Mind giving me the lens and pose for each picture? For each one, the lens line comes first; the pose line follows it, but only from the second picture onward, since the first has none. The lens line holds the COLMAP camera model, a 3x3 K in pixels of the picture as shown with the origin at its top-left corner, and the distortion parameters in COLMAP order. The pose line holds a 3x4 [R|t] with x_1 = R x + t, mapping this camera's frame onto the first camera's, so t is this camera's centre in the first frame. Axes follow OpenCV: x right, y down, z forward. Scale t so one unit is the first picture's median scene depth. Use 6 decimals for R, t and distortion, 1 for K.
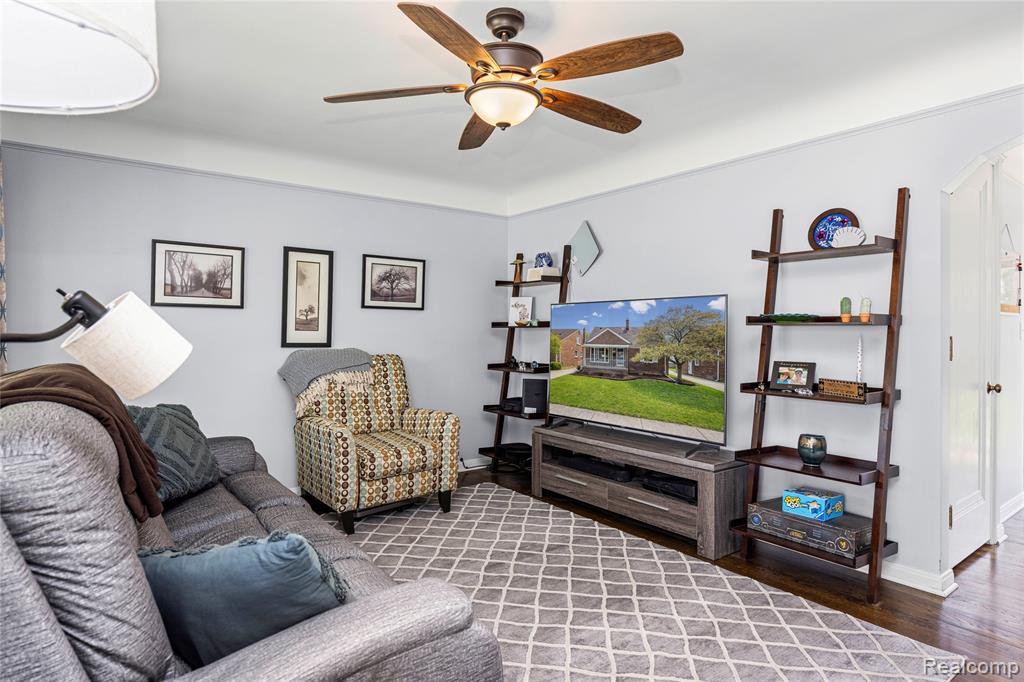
lens RADIAL K [[577.3, 0, 507.6], [0, 577.3, 324.4], [0, 0, 1]] dist [-0.000704, -0.000257]
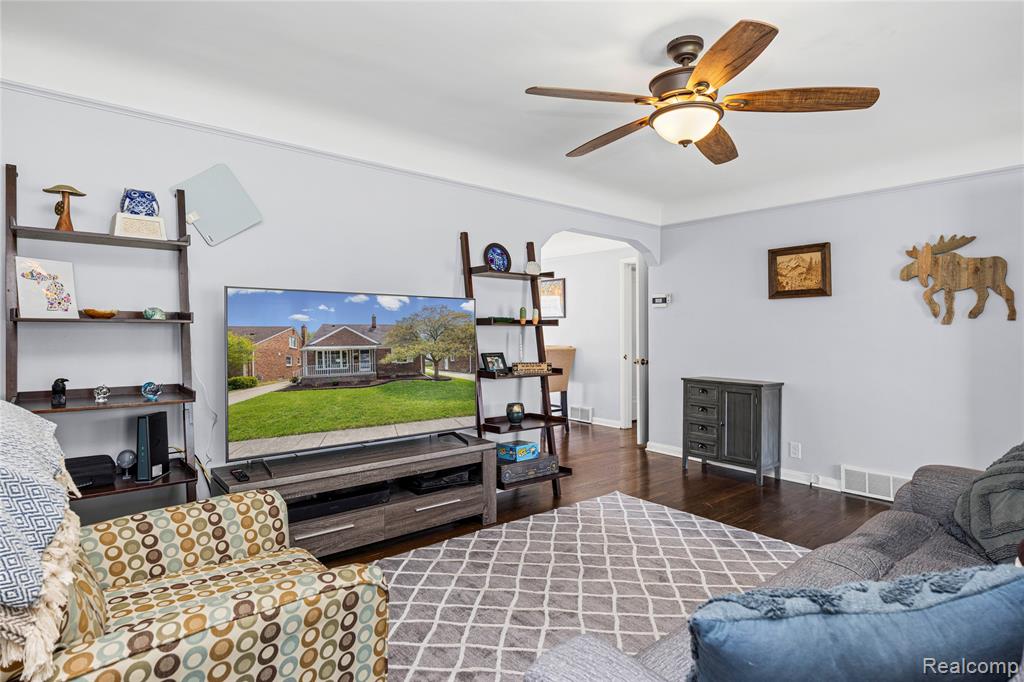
lens RADIAL K [[541.0, 0, 508.4], [0, 541.0, 326.5], [0, 0, 1]] dist [0.020493, -0.000016]
pose [[-0.042397, 0.003986, 0.999093, -0.649719], [-0.015499, 0.999869, -0.004647, 0.008145], [-0.998981, -0.015682, -0.042329, 0.872668]]
